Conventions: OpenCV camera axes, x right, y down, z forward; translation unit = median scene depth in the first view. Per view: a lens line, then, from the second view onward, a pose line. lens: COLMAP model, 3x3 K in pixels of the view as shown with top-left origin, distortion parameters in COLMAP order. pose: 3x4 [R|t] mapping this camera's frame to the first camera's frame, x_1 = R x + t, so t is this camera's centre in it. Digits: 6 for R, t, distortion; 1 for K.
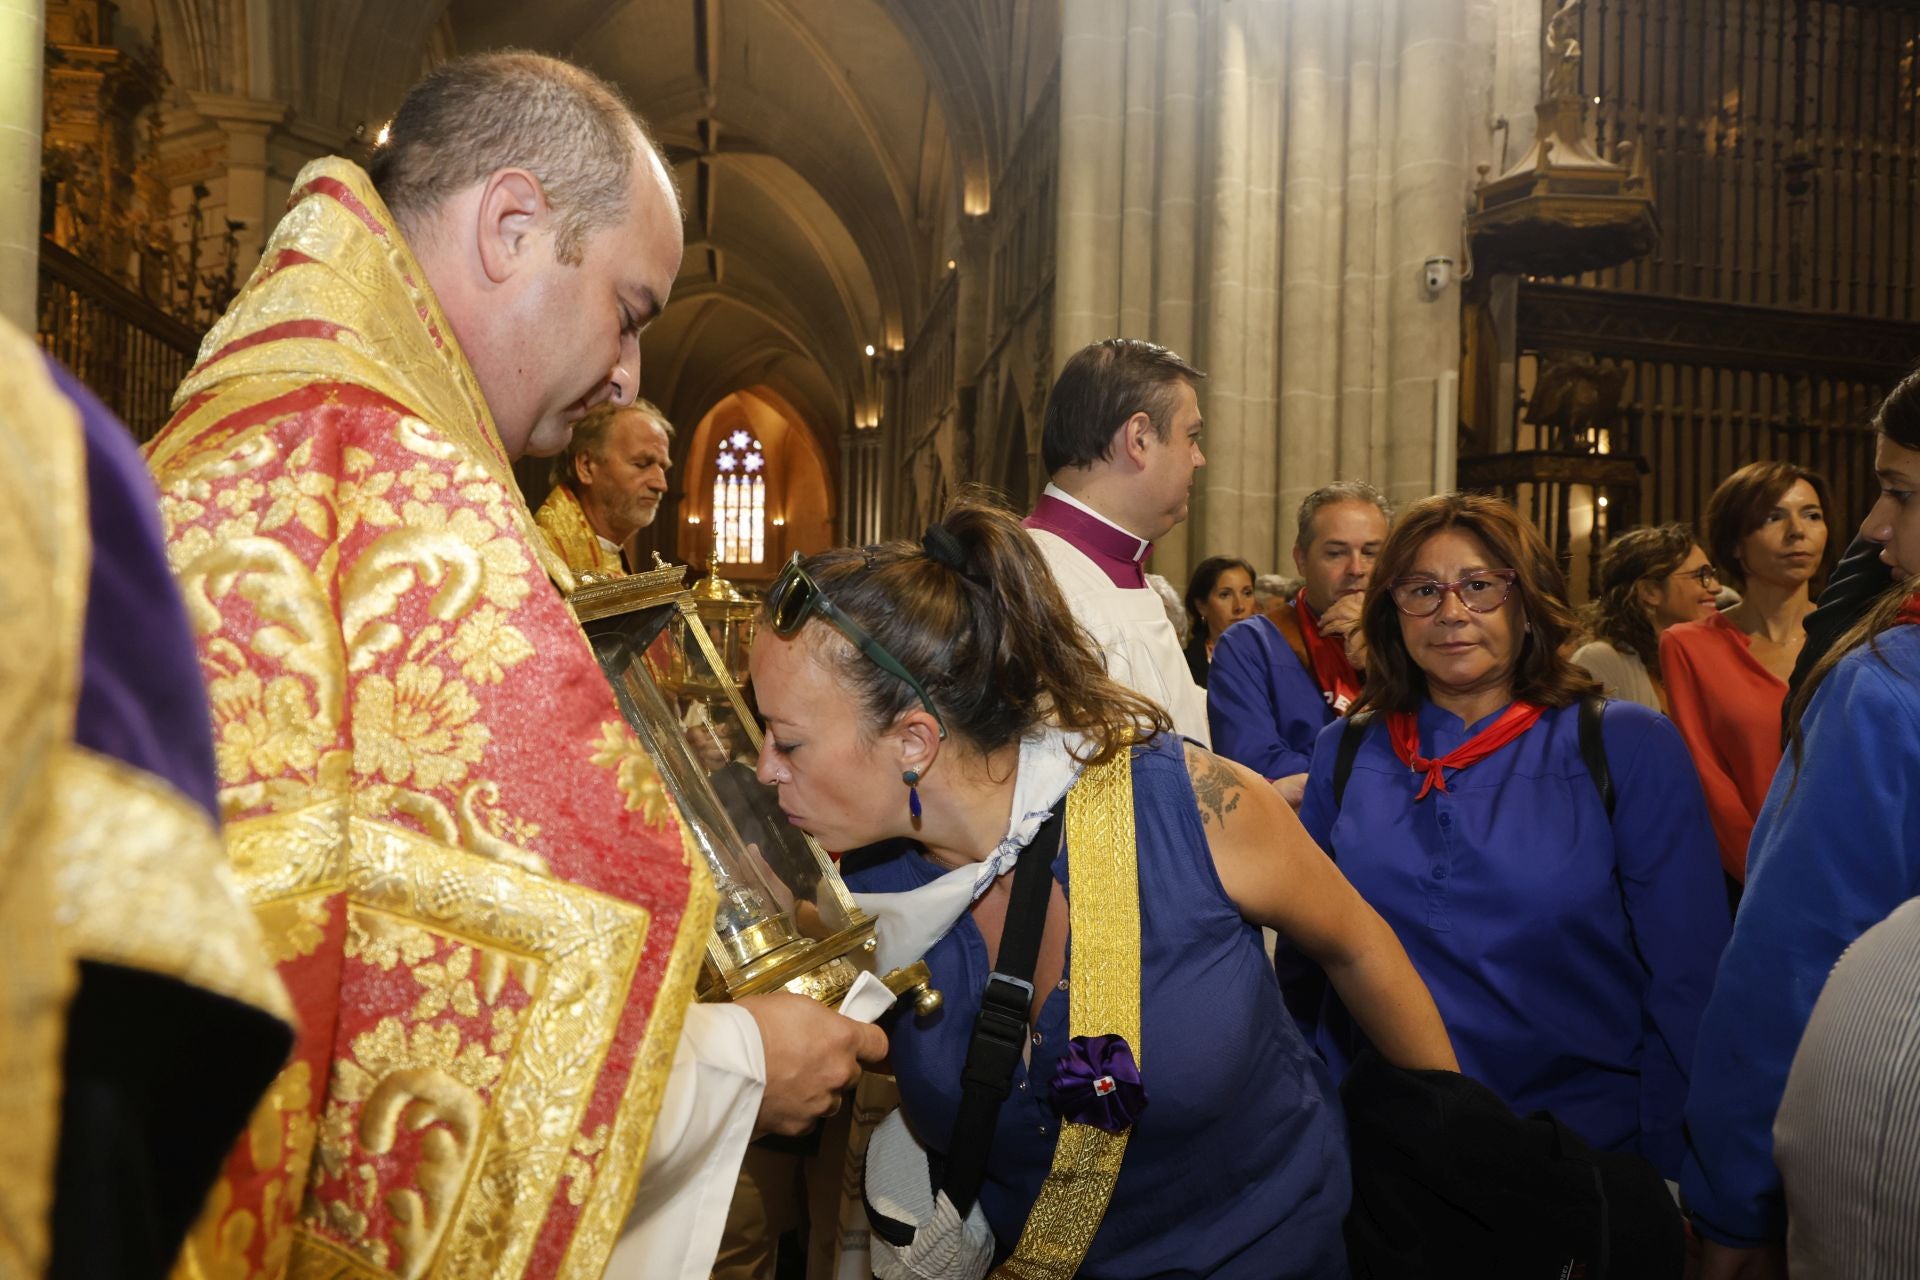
lens RADIAL K [[1314.5, 0, 989.9], [0, 1314.5, 640.2], [0, 0, 1]] dist [-0.005799, -0.001365]
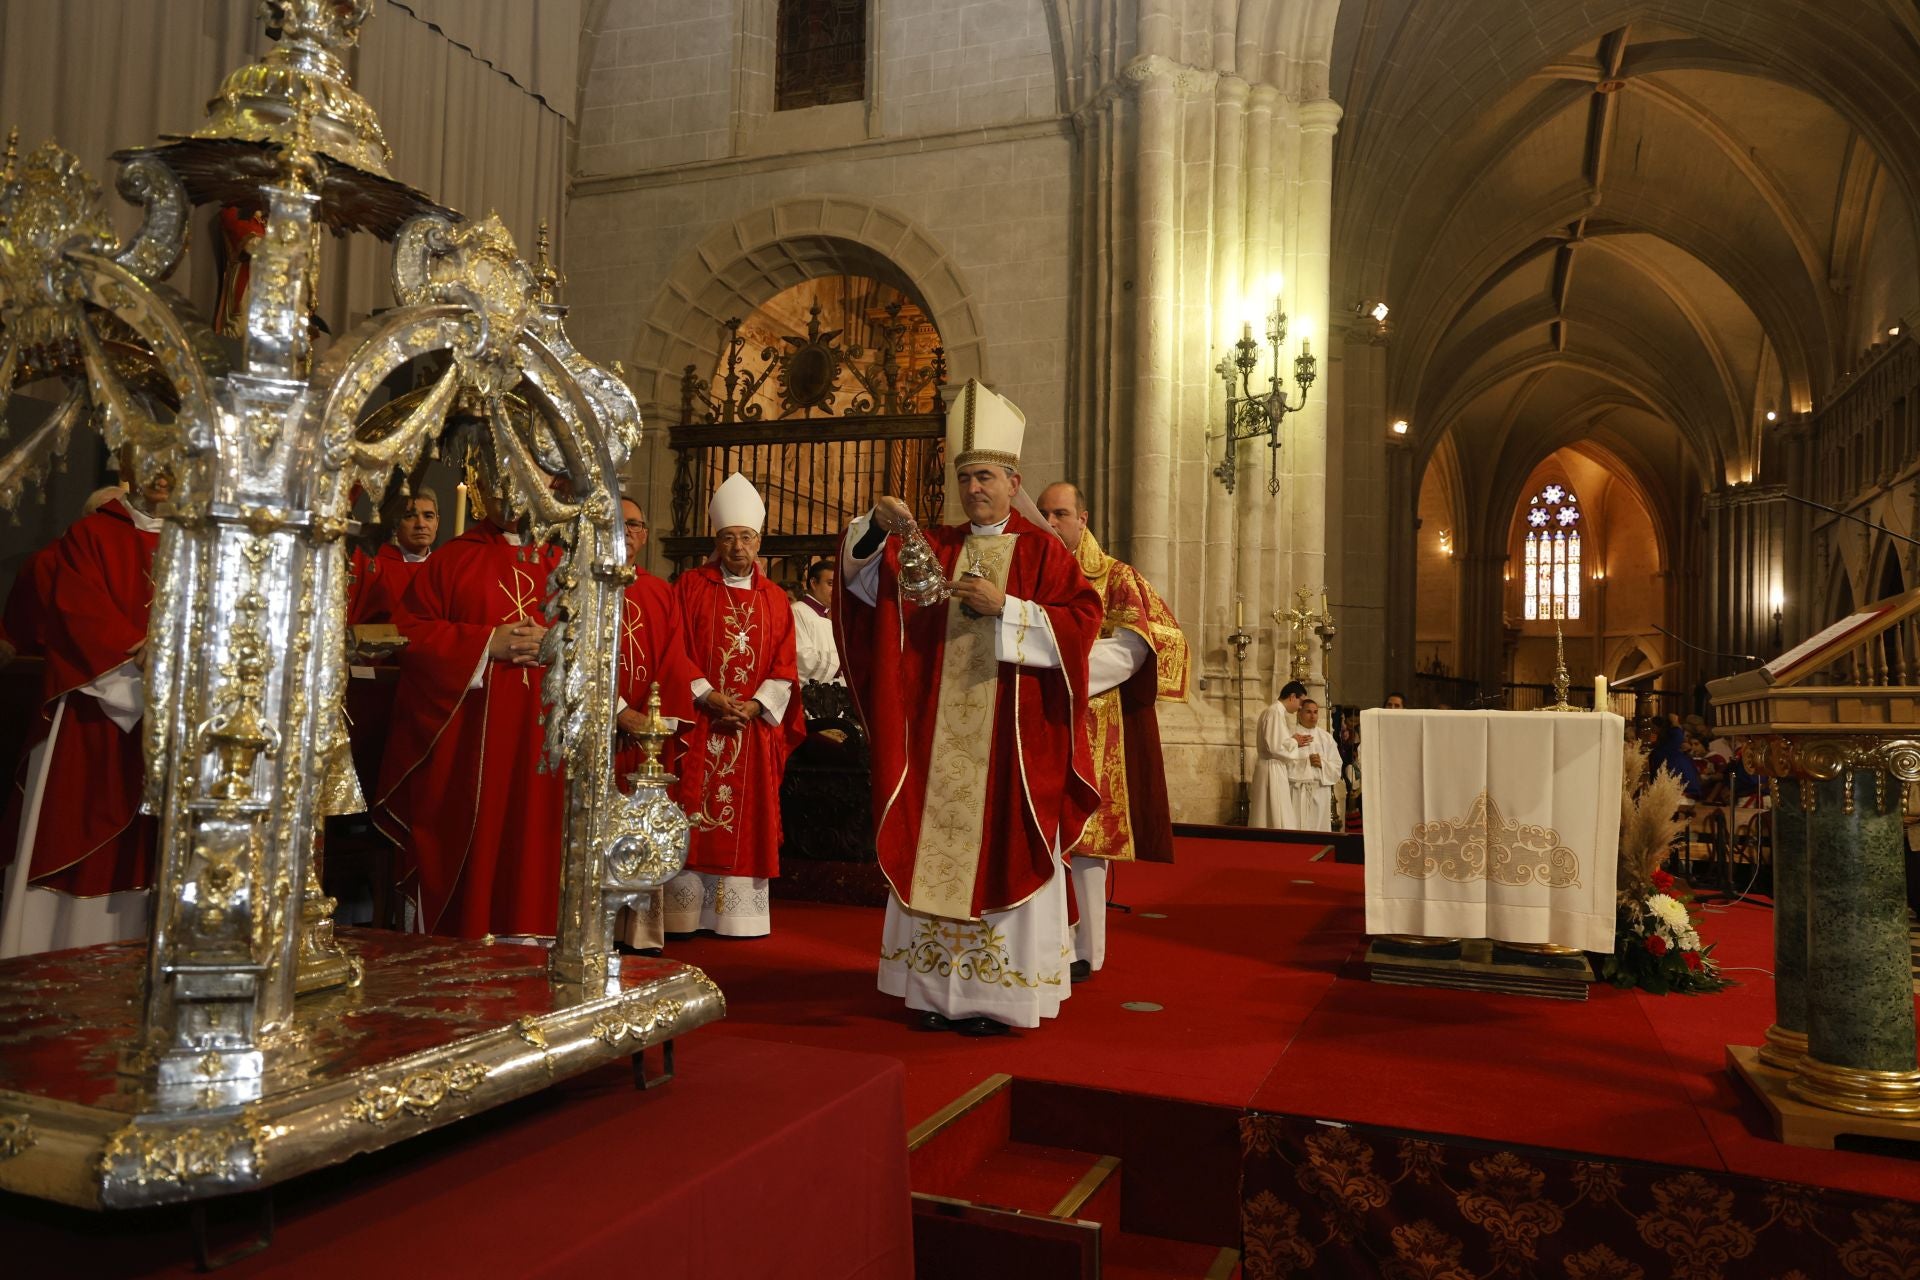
lens RADIAL K [[1365.0, 0, 969.8], [0, 1365.0, 642.6], [0, 0, 1]] dist [0.019597, -0.002034]
pose [[0.856731, -0.015629, -0.515526, -0.125522], [-0.002594, 0.999398, -0.034610, -0.018298], [0.515757, 0.030988, 0.856175, -0.323402]]
